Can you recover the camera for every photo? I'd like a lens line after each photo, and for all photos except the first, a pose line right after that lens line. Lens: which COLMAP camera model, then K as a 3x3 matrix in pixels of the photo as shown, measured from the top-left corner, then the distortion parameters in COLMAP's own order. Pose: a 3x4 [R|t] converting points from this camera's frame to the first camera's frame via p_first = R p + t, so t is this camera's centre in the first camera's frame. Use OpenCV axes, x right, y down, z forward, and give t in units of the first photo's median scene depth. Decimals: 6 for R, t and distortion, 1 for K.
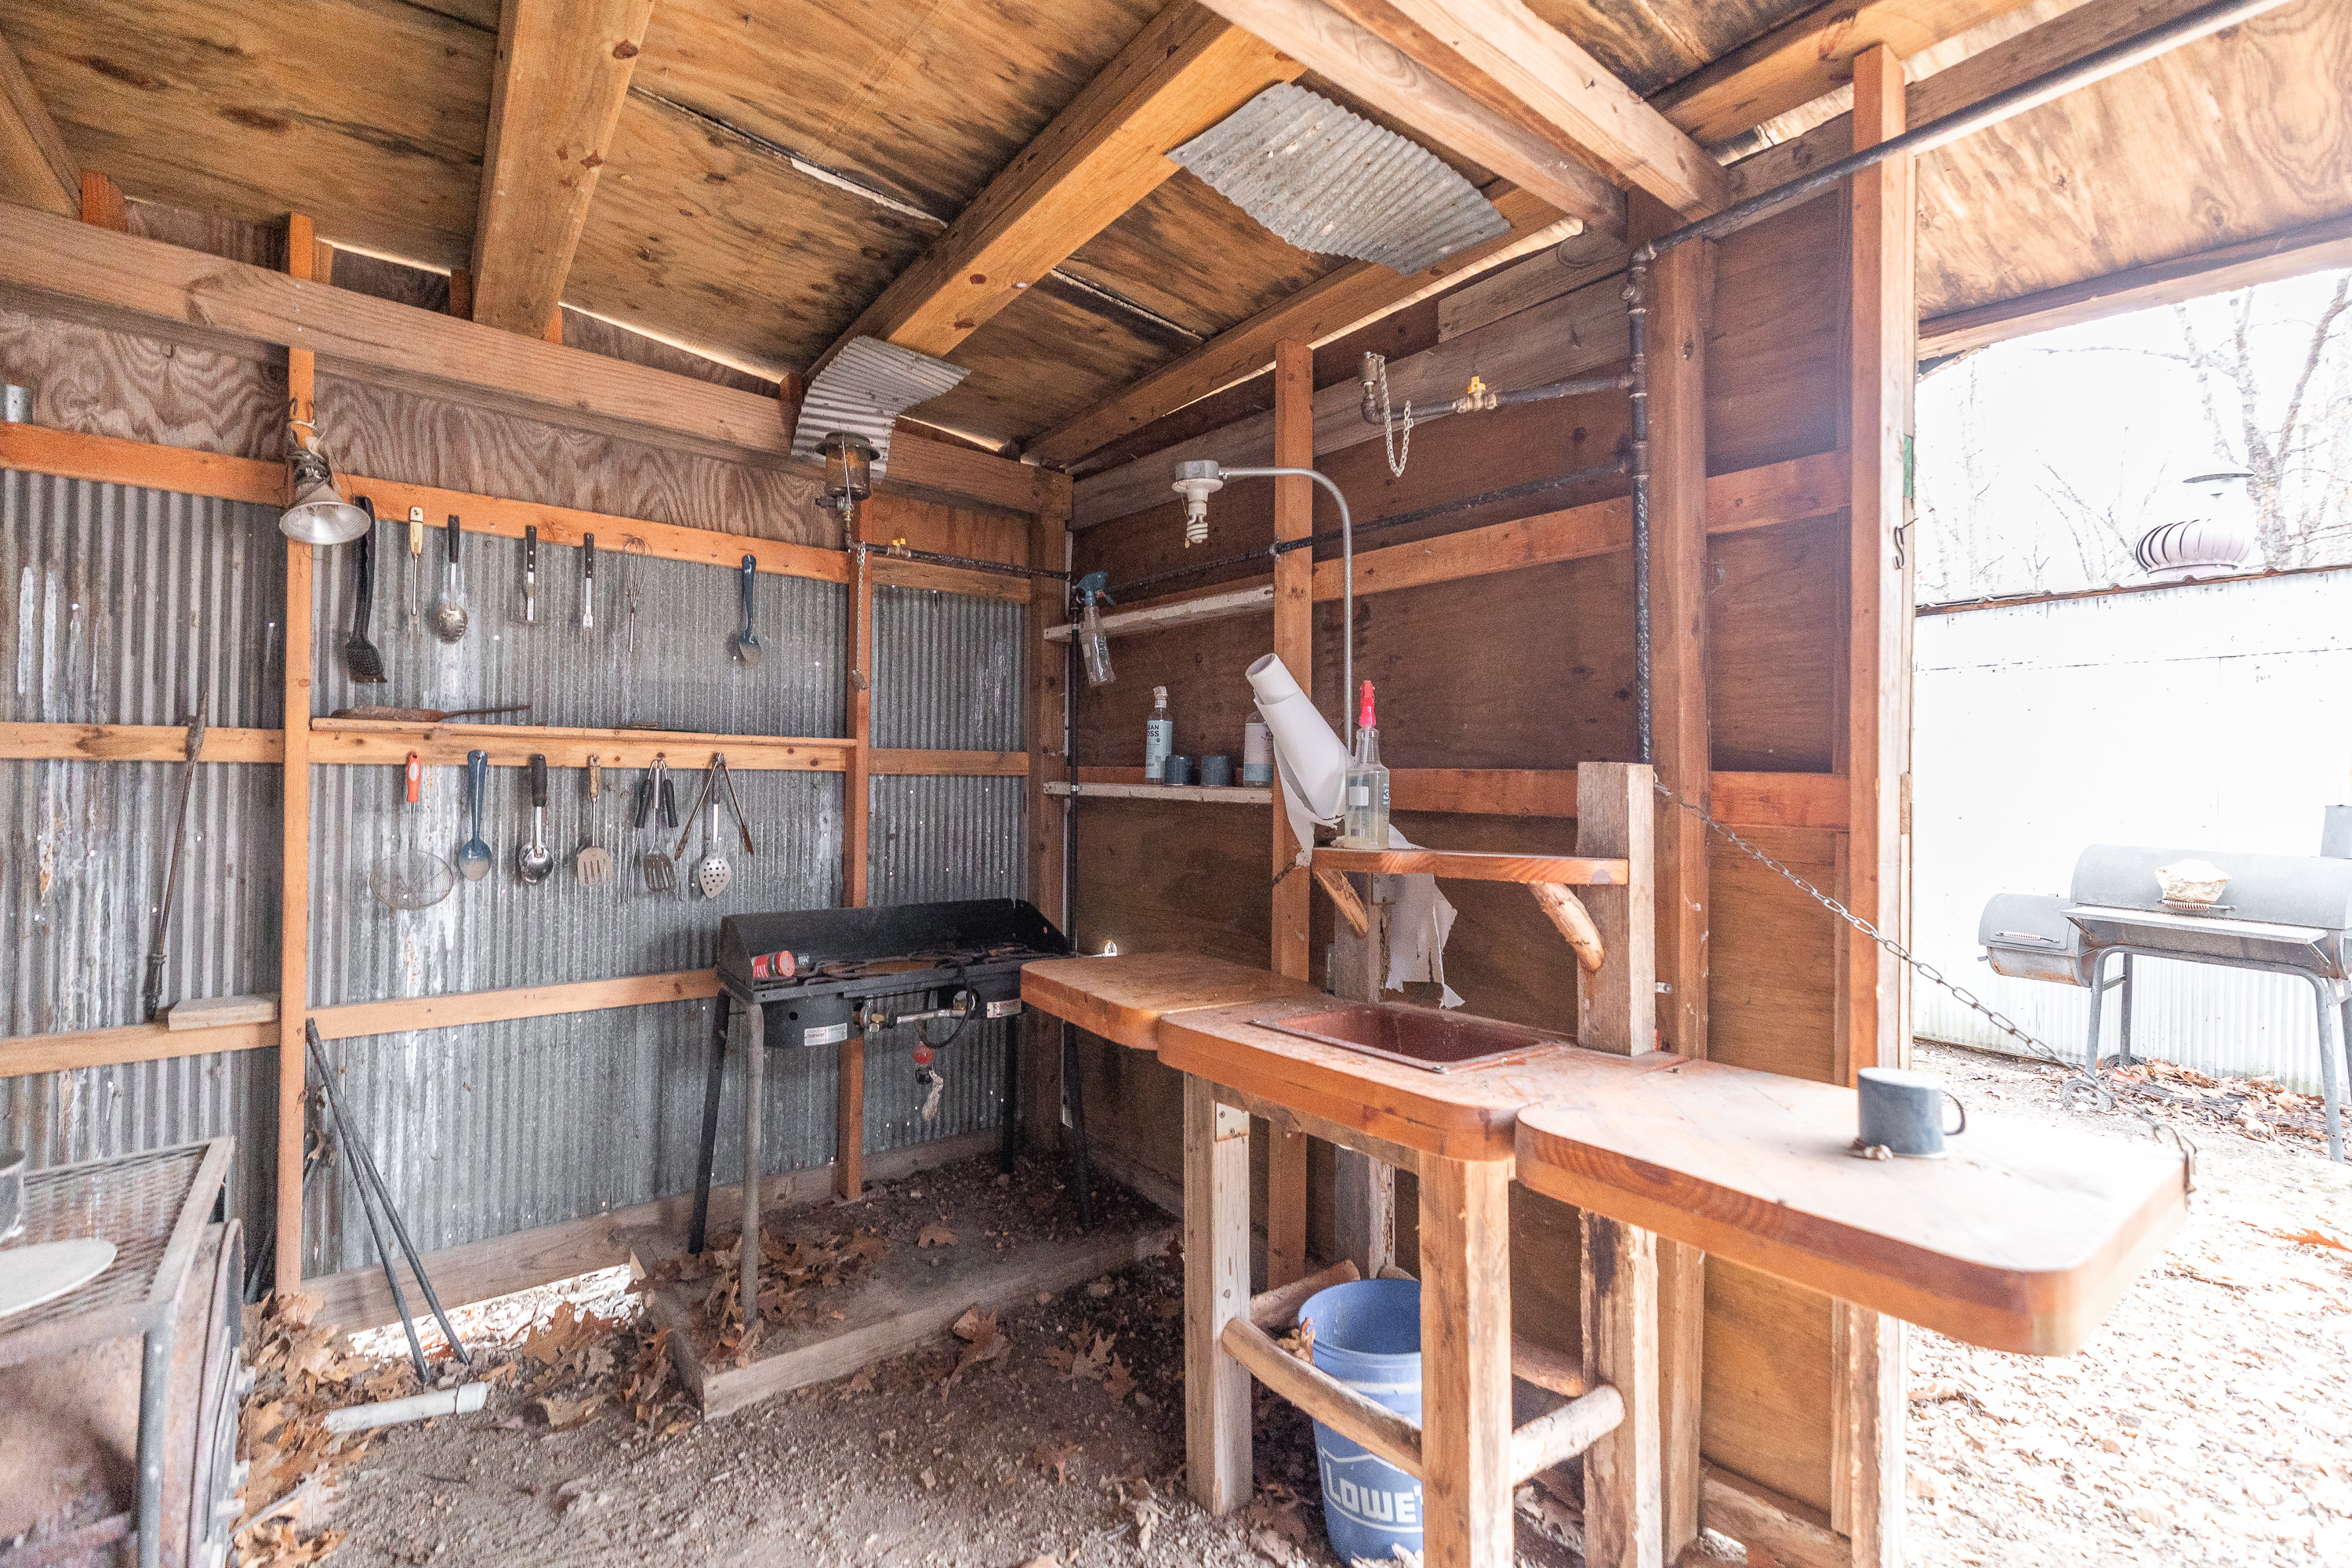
lens RADIAL K [[1013.3, 0, 1172.3], [0, 1013.3, 777.0], [0, 0, 1]] dist [-0.000689, 0.000016]
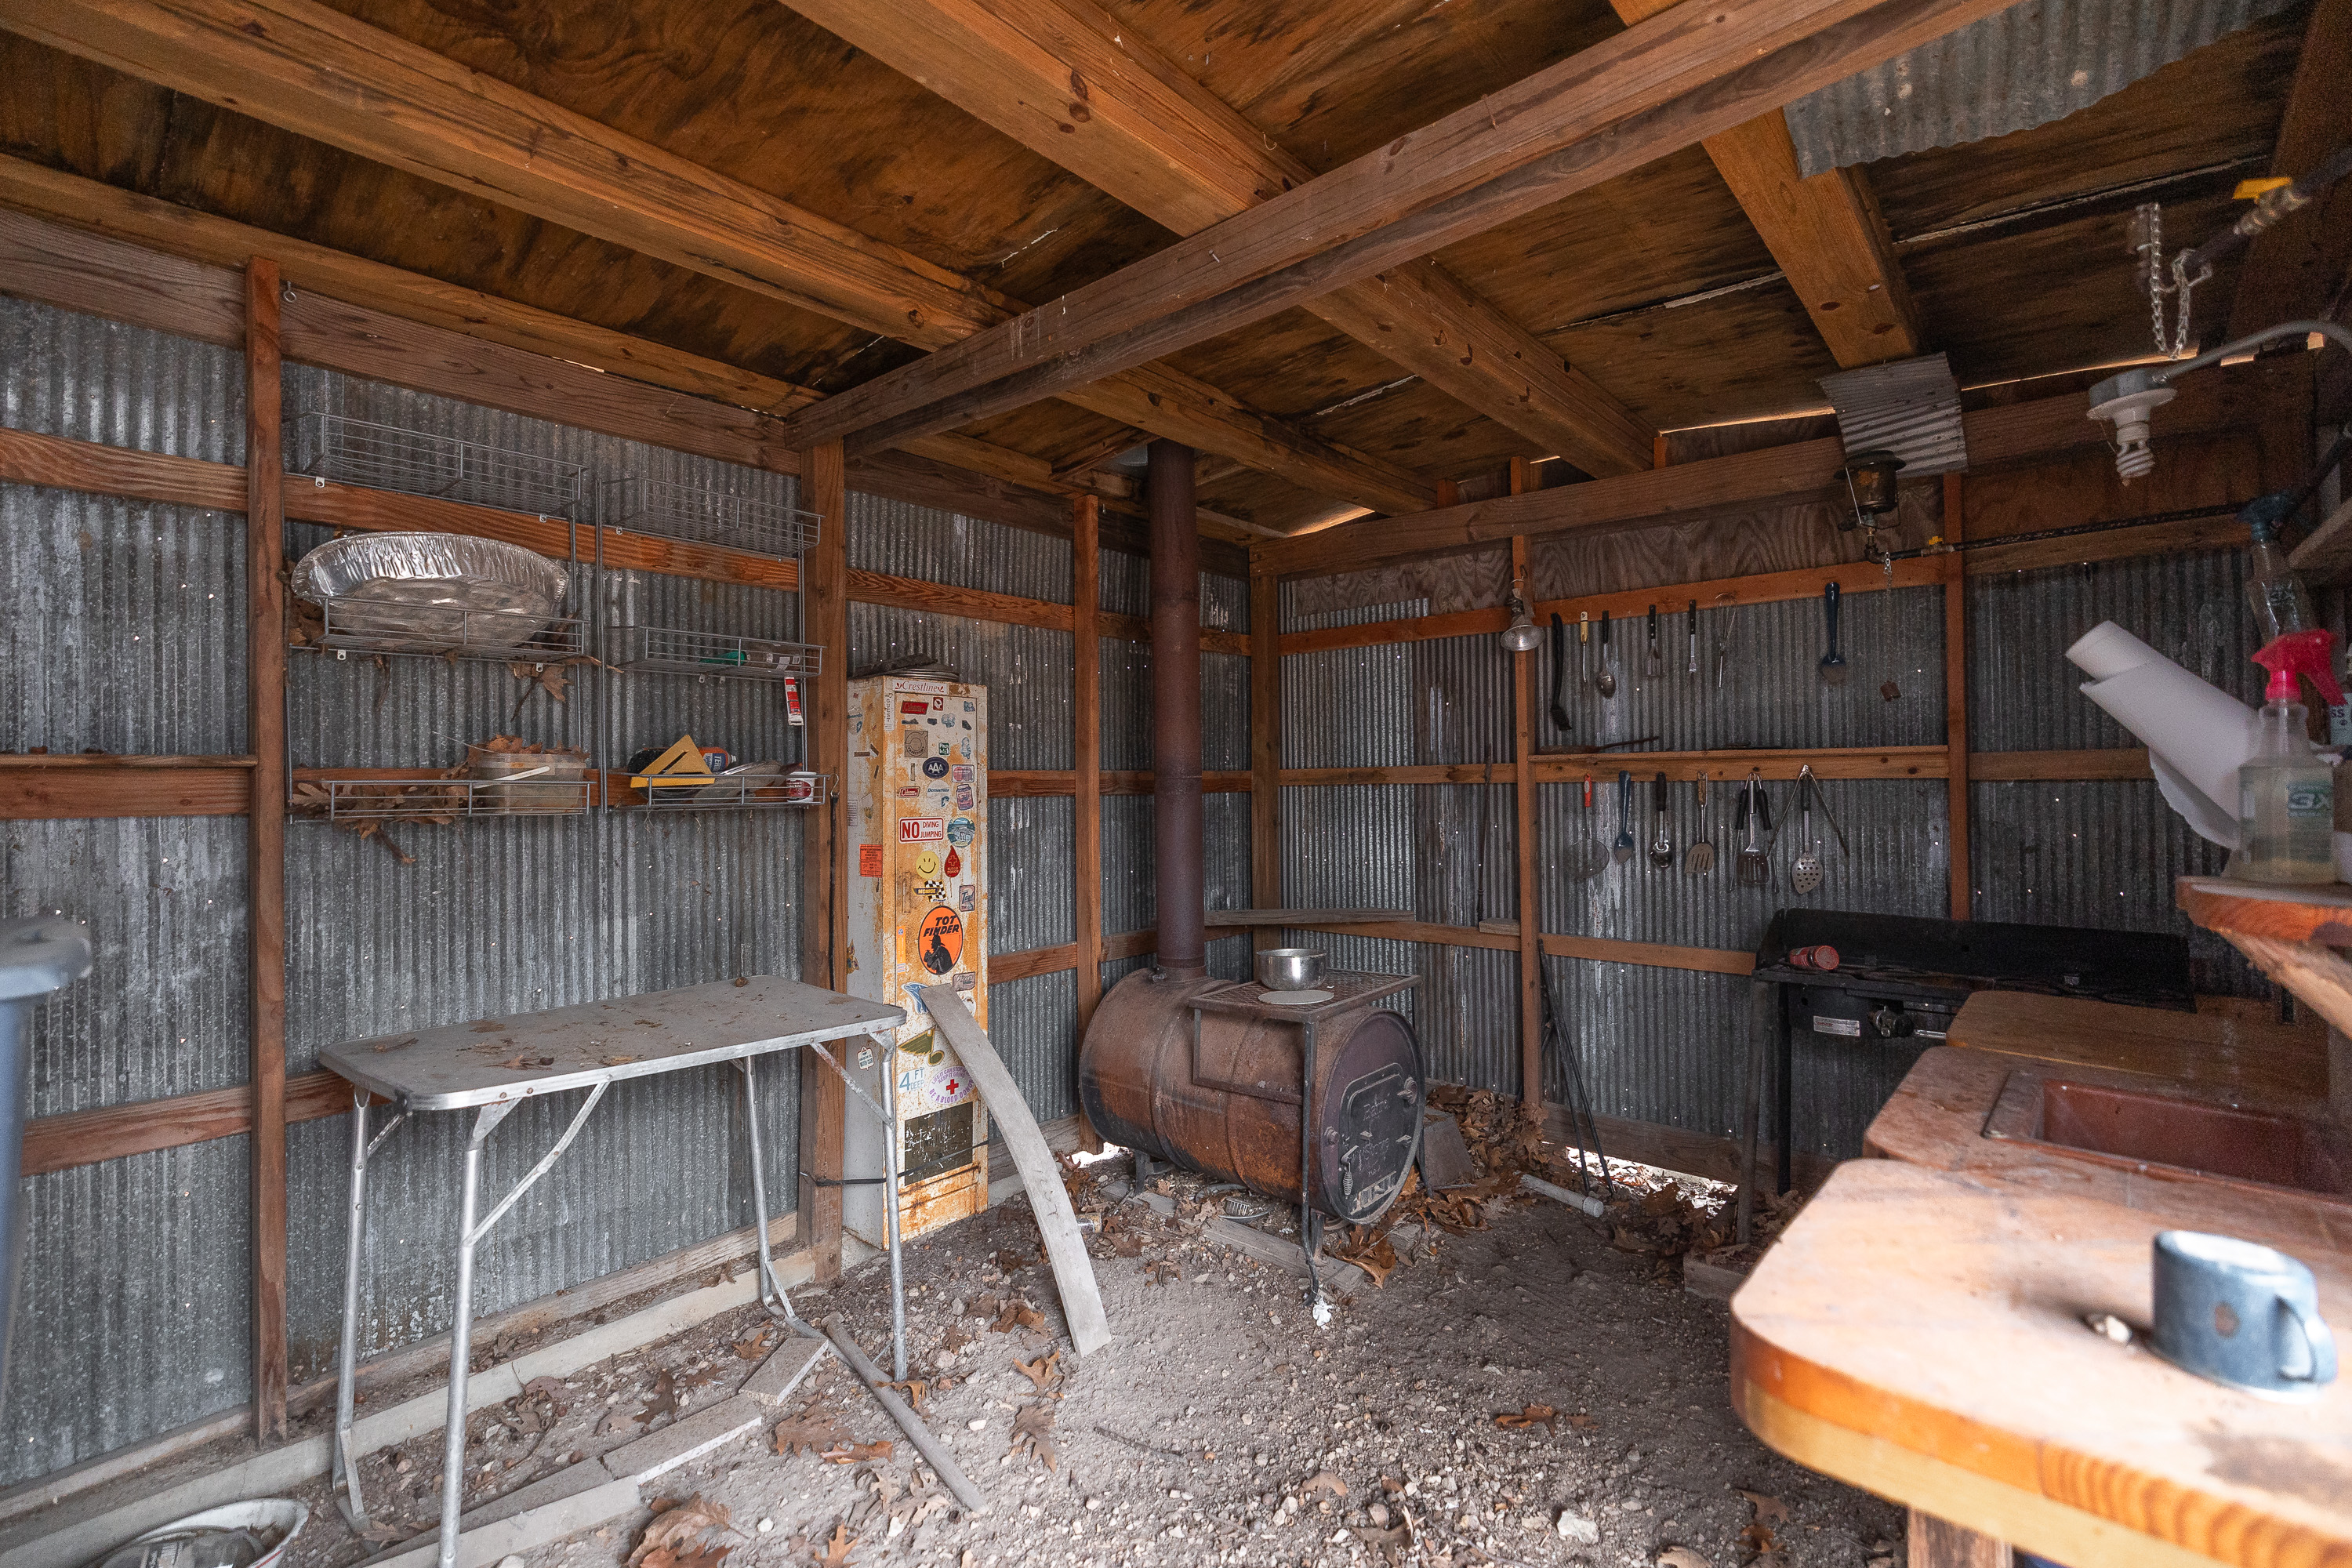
lens RADIAL K [[1013.3, 0, 1172.1], [0, 1013.3, 781.8], [0, 0, 1]] dist [-0.000689, 0.000016]
pose [[0.169745, -0.019031, -0.985304, 0.607667], [0.014414, 0.999755, -0.016827, 0.003914], [0.985383, -0.011346, 0.169977, 0.129528]]
